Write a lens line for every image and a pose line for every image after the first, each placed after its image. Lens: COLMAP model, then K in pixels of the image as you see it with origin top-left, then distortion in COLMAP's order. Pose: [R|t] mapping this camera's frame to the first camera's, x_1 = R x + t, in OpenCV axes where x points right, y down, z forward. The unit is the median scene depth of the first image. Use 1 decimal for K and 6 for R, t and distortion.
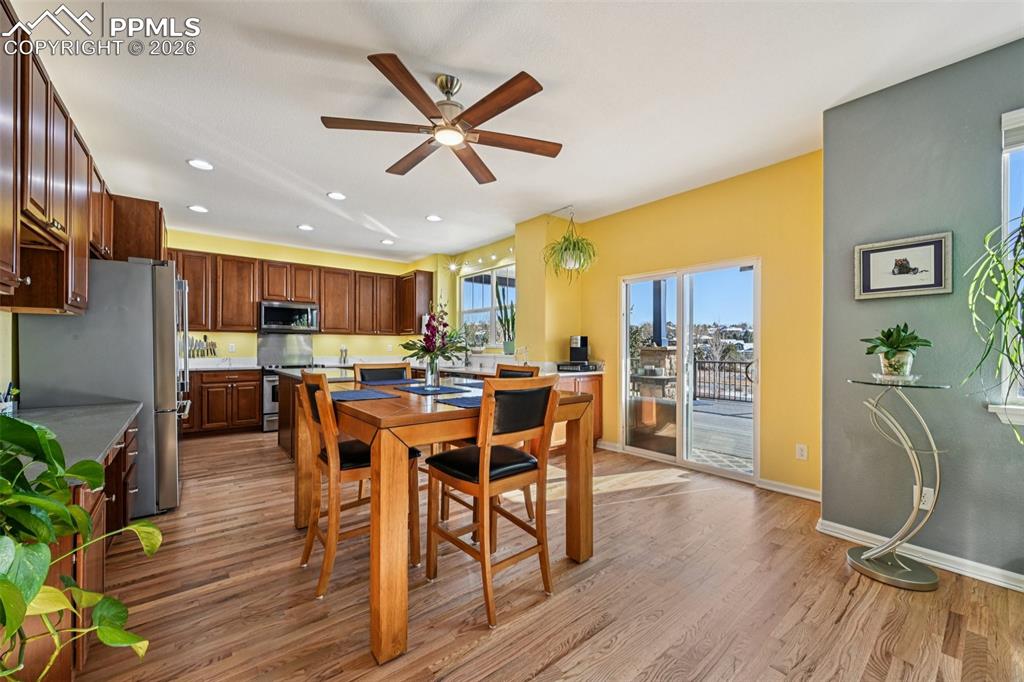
lens RADIAL K [[399.6, 0, 515.5], [0, 399.6, 347.0], [0, 0, 1]] dist [-0.002706, 0.001413]
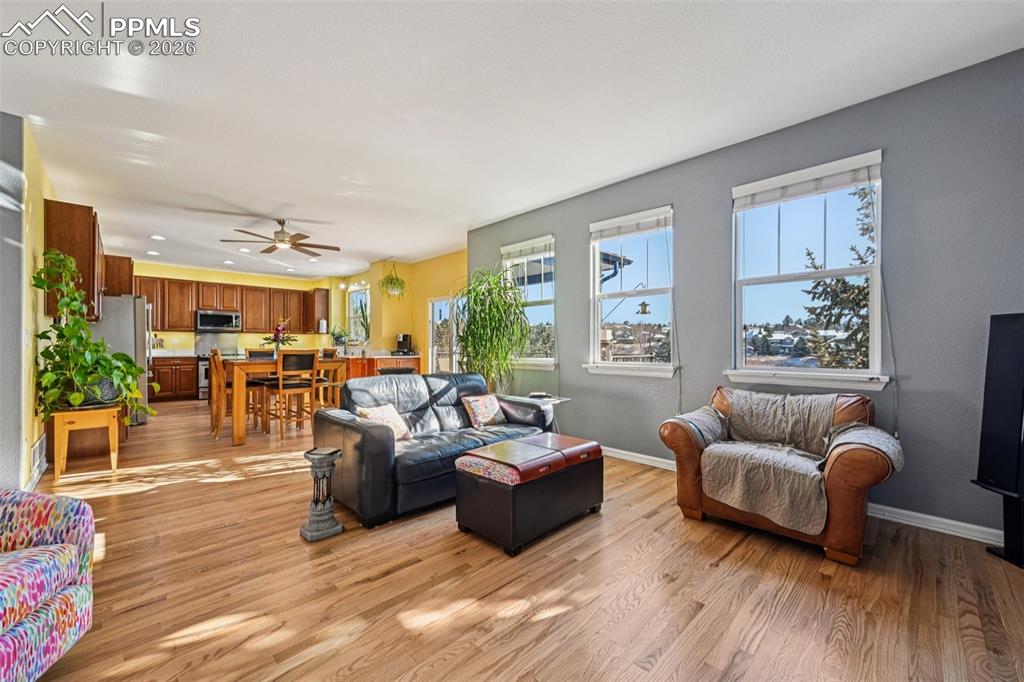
lens RADIAL K [[399.6, 0, 520.5], [0, 399.6, 346.3], [0, 0, 1]] dist [-0.002706, 0.001413]
pose [[0.994990, -0.003304, 0.099923, 0.412281], [0.003222, 0.999994, 0.000987, 0.019109], [-0.099926, -0.000660, 0.994995, -0.598085]]
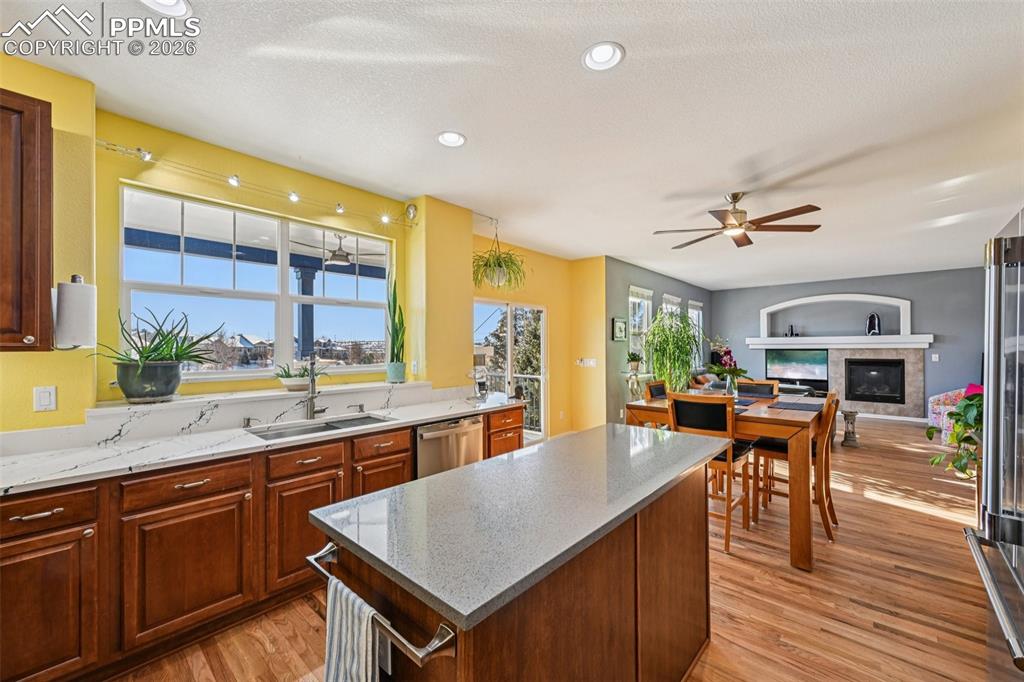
lens RADIAL K [[399.6, 0, 520.9], [0, 399.6, 344.5], [0, 0, 1]] dist [-0.002706, 0.001413]
pose [[-0.155723, 0.003514, 0.987795, -0.681284], [0.002996, 0.999991, -0.003085, -0.040478], [-0.987796, 0.002479, -0.155732, 0.903344]]
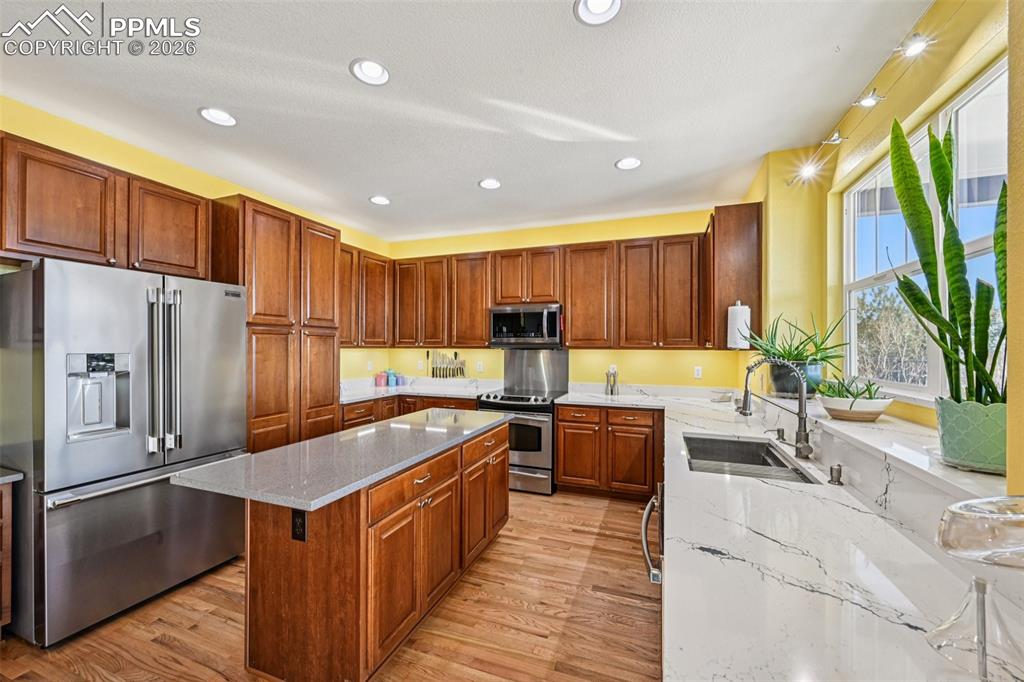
lens RADIAL K [[399.6, 0, 514.0], [0, 399.6, 348.9], [0, 0, 1]] dist [-0.002706, 0.001413]
pose [[0.502885, 0.002048, -0.864351, 0.035848], [-0.001307, 0.999998, 0.001609, -0.039882], [0.864353, 0.000321, 0.502886, 0.706700]]
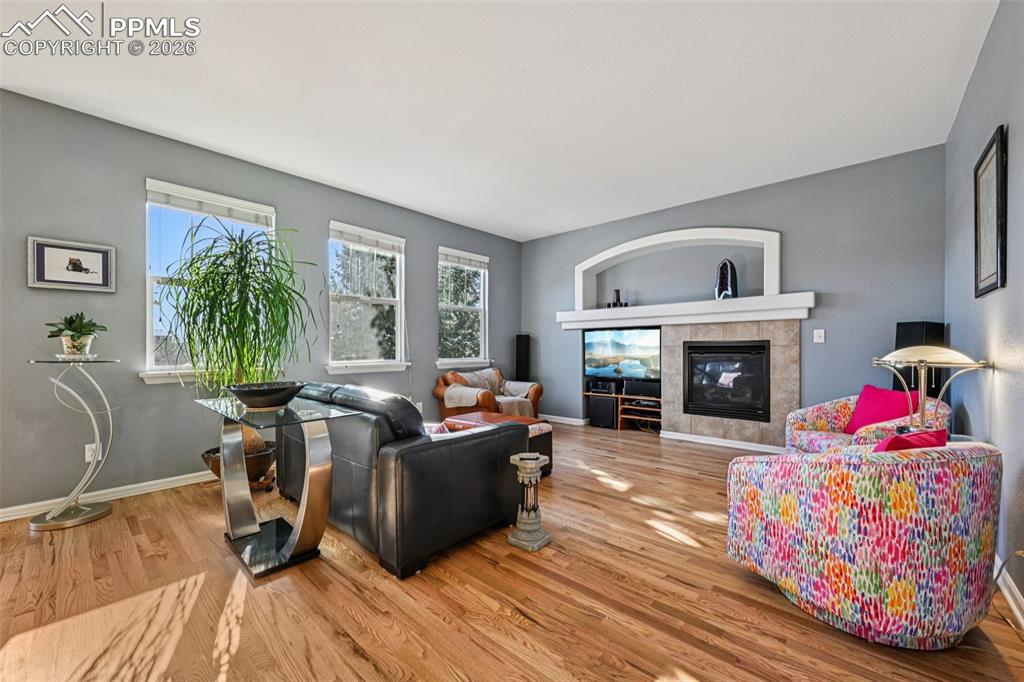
lens RADIAL K [[399.6, 0, 517.0], [0, 399.6, 343.2], [0, 0, 1]] dist [-0.002706, 0.001413]
pose [[-0.159124, 0.005594, 0.987243, -0.183136], [0.003985, 0.999979, -0.005024, 0.019133], [-0.987251, 0.003135, -0.159143, -0.050152]]
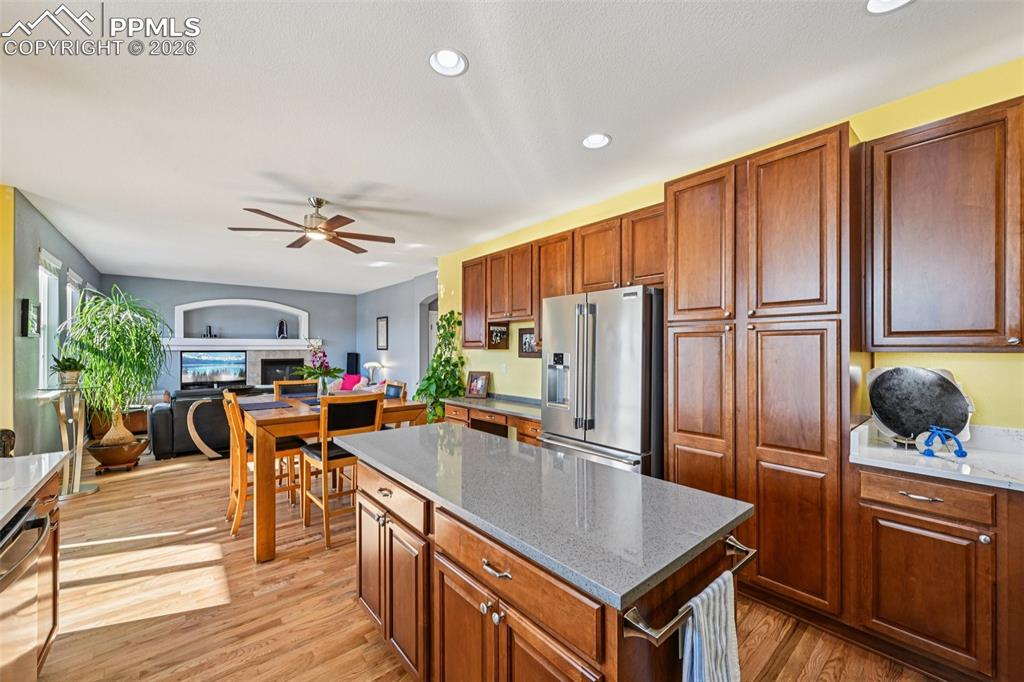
lens RADIAL K [[399.6, 0, 508.8], [0, 399.6, 346.7], [0, 0, 1]] dist [-0.002706, 0.001413]
pose [[-0.999947, -0.005703, -0.008565, -0.397038], [-0.005677, 0.999979, -0.003021, -0.040991], [0.008582, -0.002972, -0.999959, 1.132615]]
